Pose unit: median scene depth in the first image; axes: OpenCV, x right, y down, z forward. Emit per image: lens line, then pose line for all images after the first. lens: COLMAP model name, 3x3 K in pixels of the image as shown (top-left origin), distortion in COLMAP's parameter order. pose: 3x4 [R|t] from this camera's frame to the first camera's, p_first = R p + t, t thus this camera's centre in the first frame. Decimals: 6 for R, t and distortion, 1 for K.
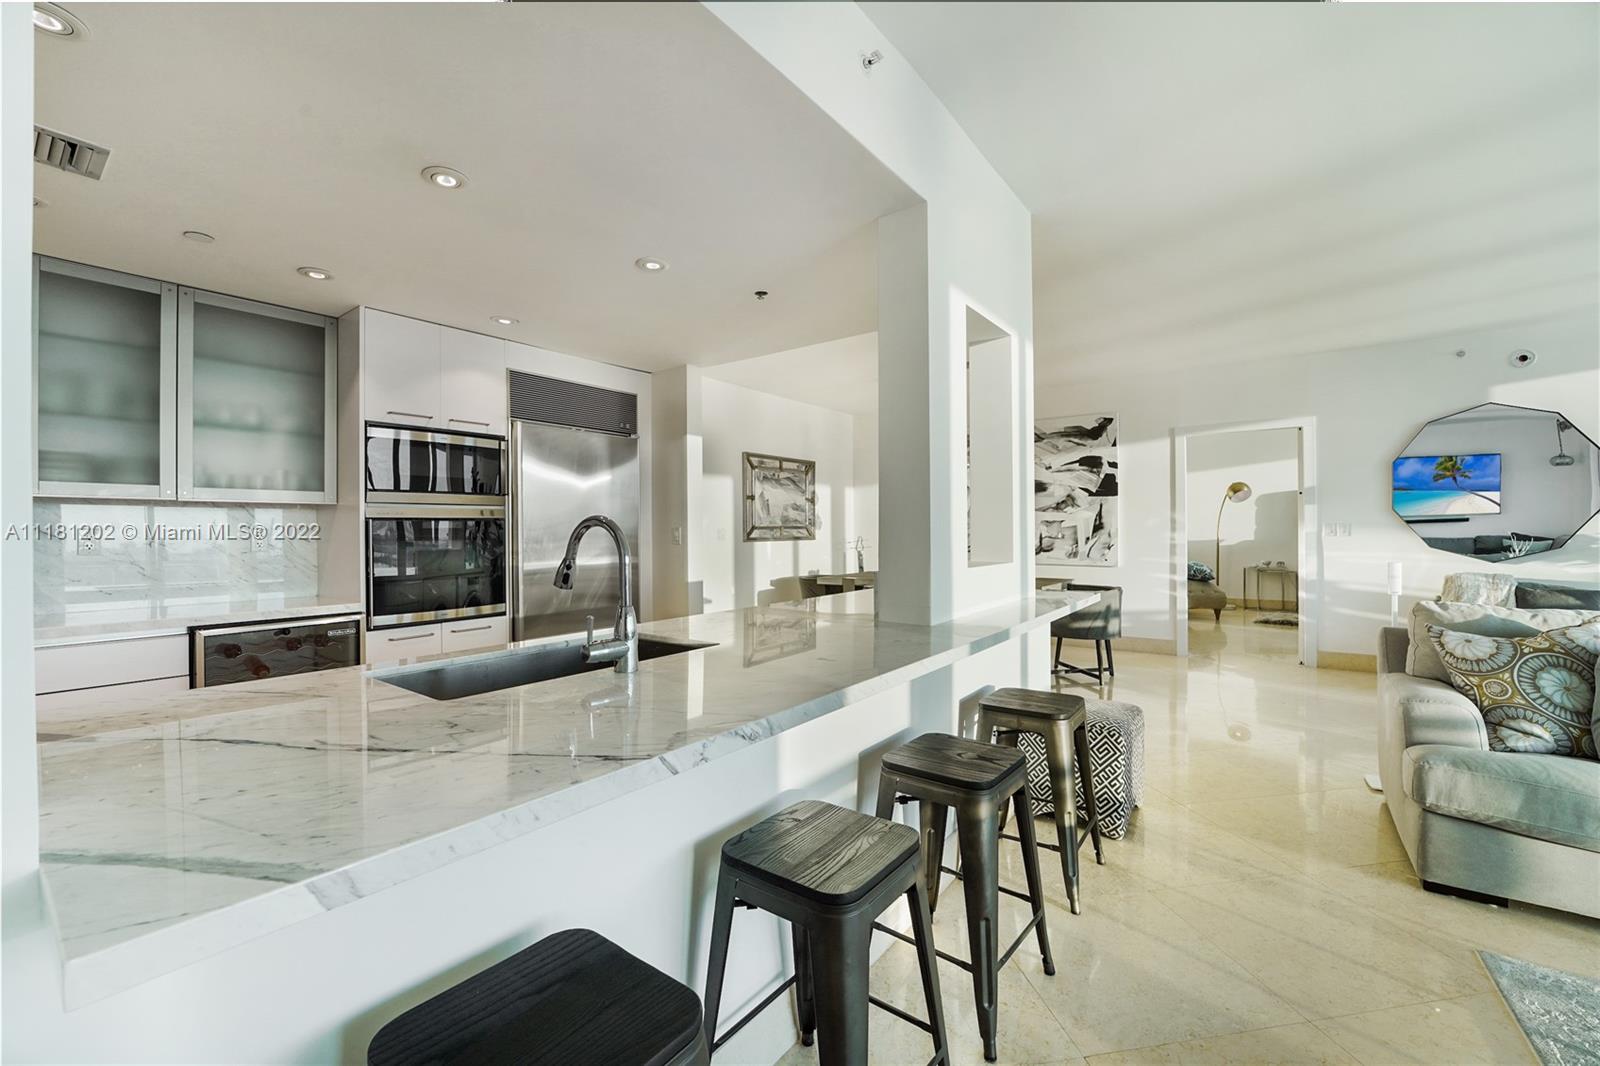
lens RADIAL K [[655.7, 0, 800.5], [0, 655.7, 532.3], [0, 0, 1]] dist [-0.028674, 0.002983]
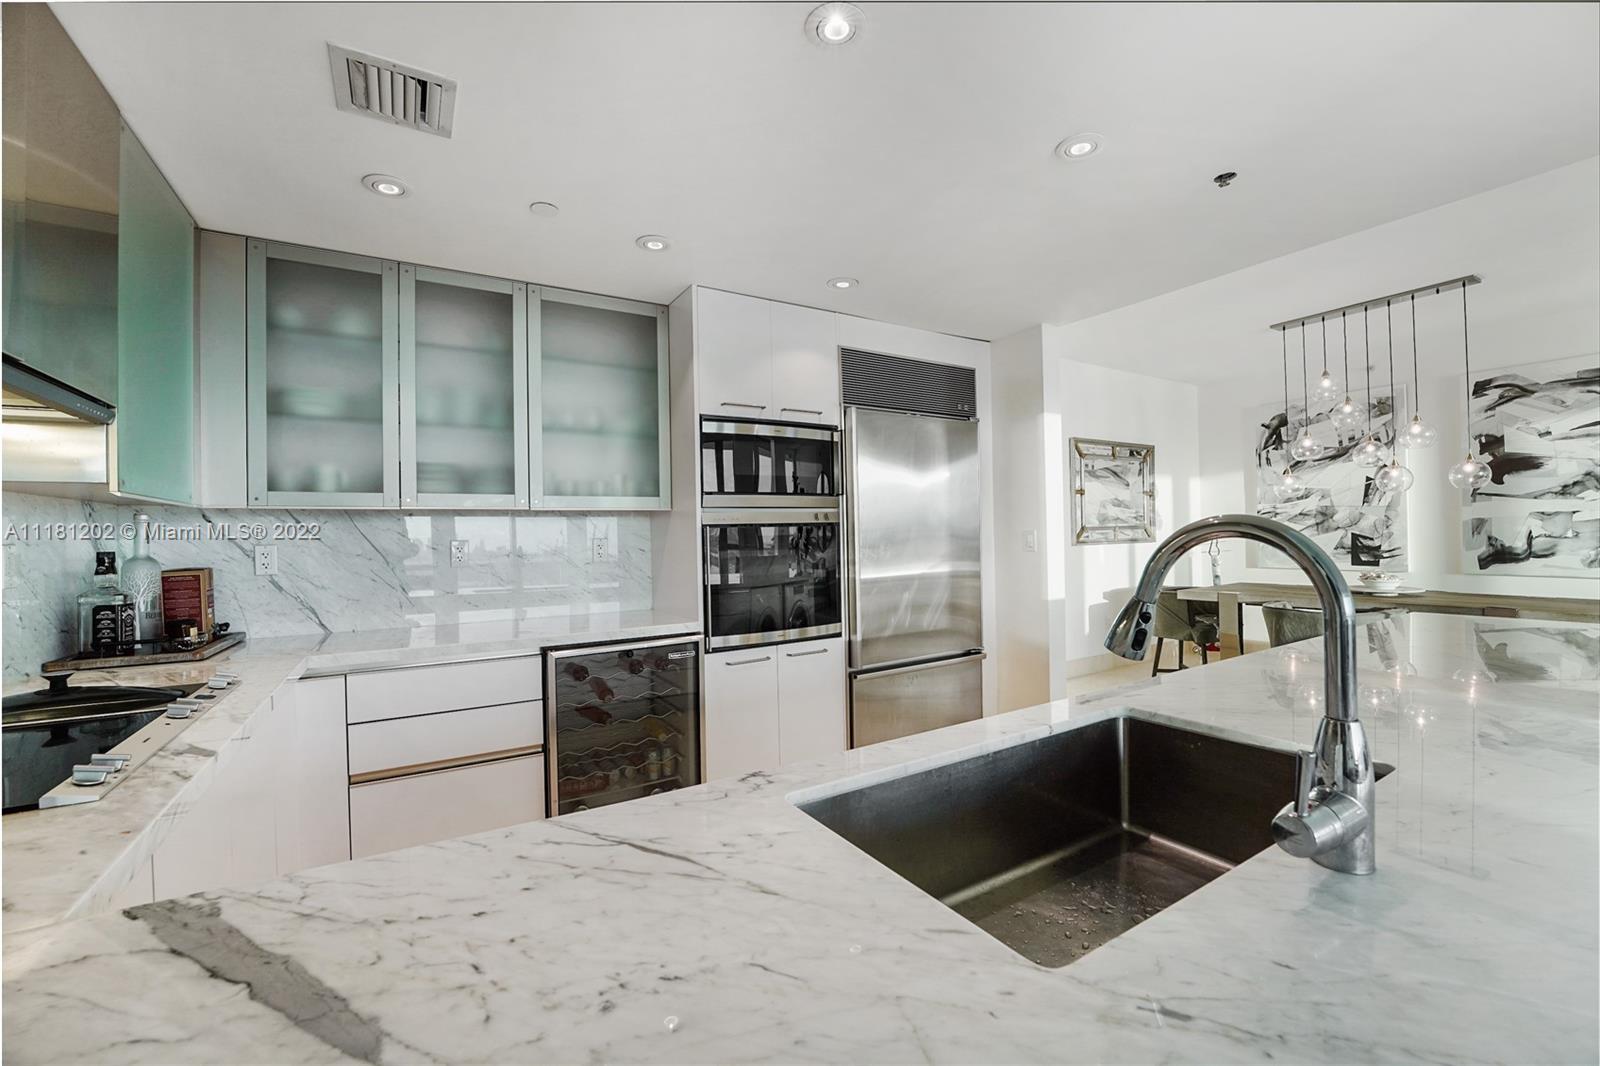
lens RADIAL K [[655.7, 0, 801.7], [0, 655.7, 536.3], [0, 0, 1]] dist [-0.028674, 0.002983]
pose [[0.928369, -0.010875, -0.371500, -0.172986], [0.012257, 0.999924, 0.001359, -0.004938], [0.371457, -0.005816, 0.928432, 0.180066]]
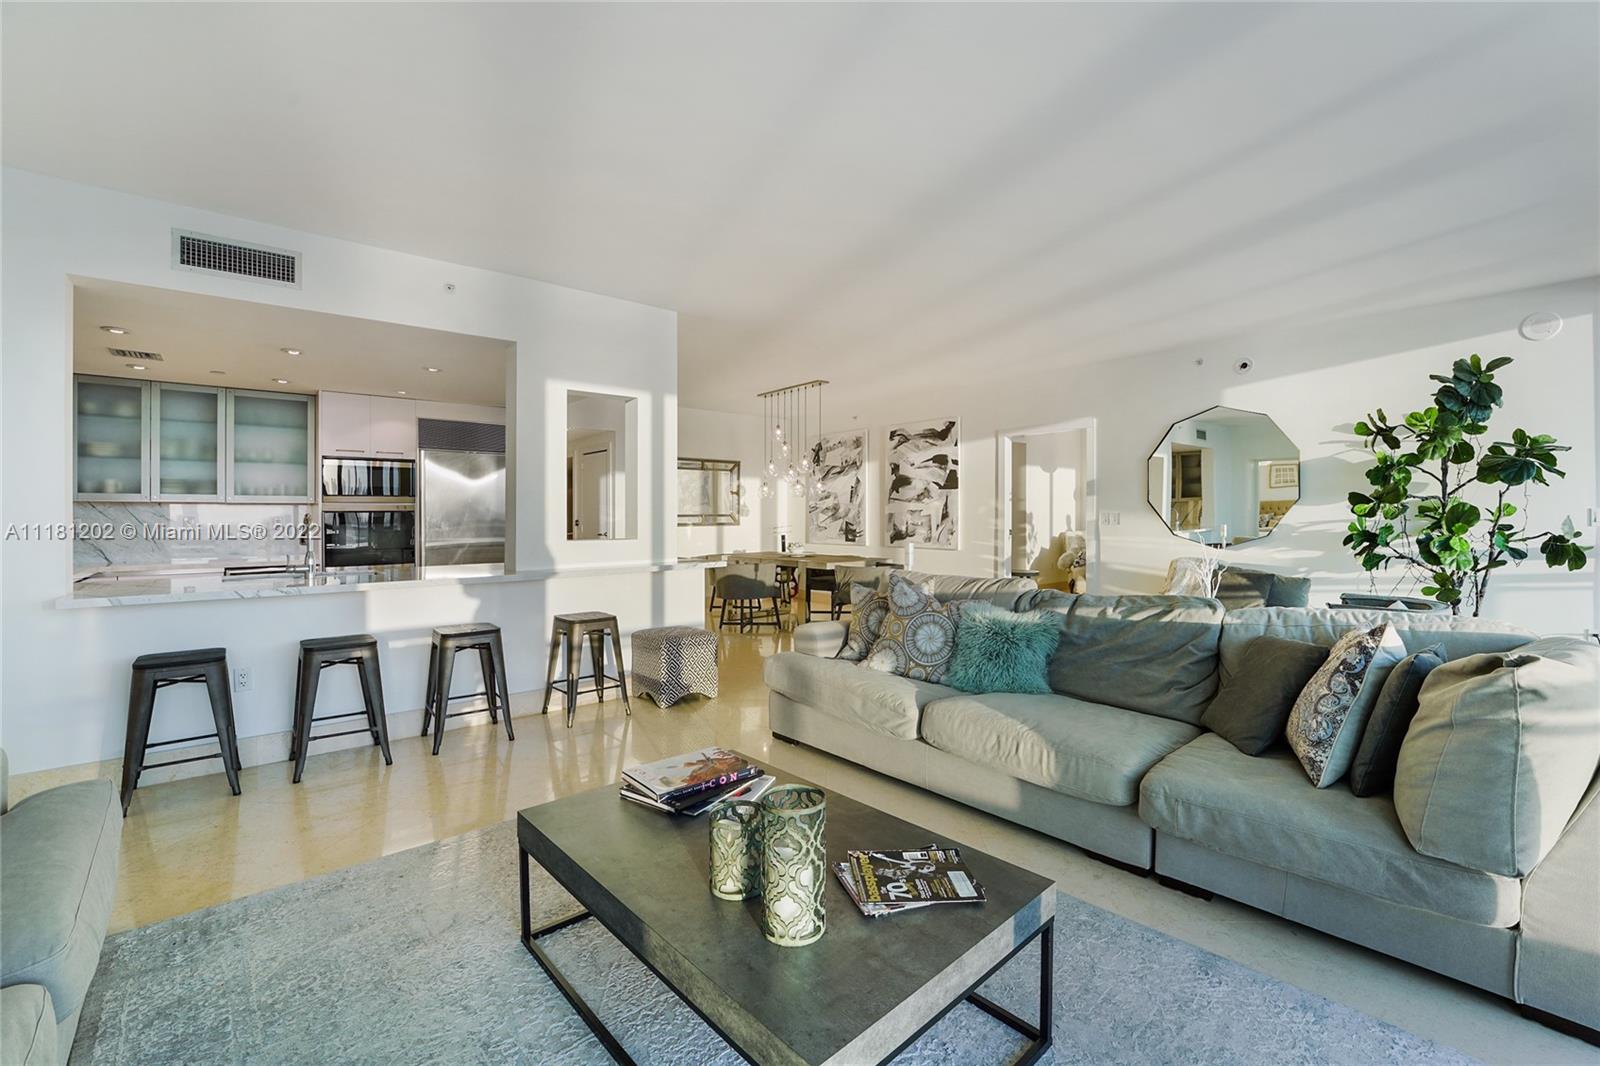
lens RADIAL K [[655.7, 0, 785.4], [0, 655.7, 525.5], [0, 0, 1]] dist [-0.028674, 0.002983]
pose [[0.975467, 0.004888, -0.220089, 0.757854], [-0.002548, 0.999937, 0.010916, -0.004246], [0.220129, -0.010088, 0.975419, -0.350756]]
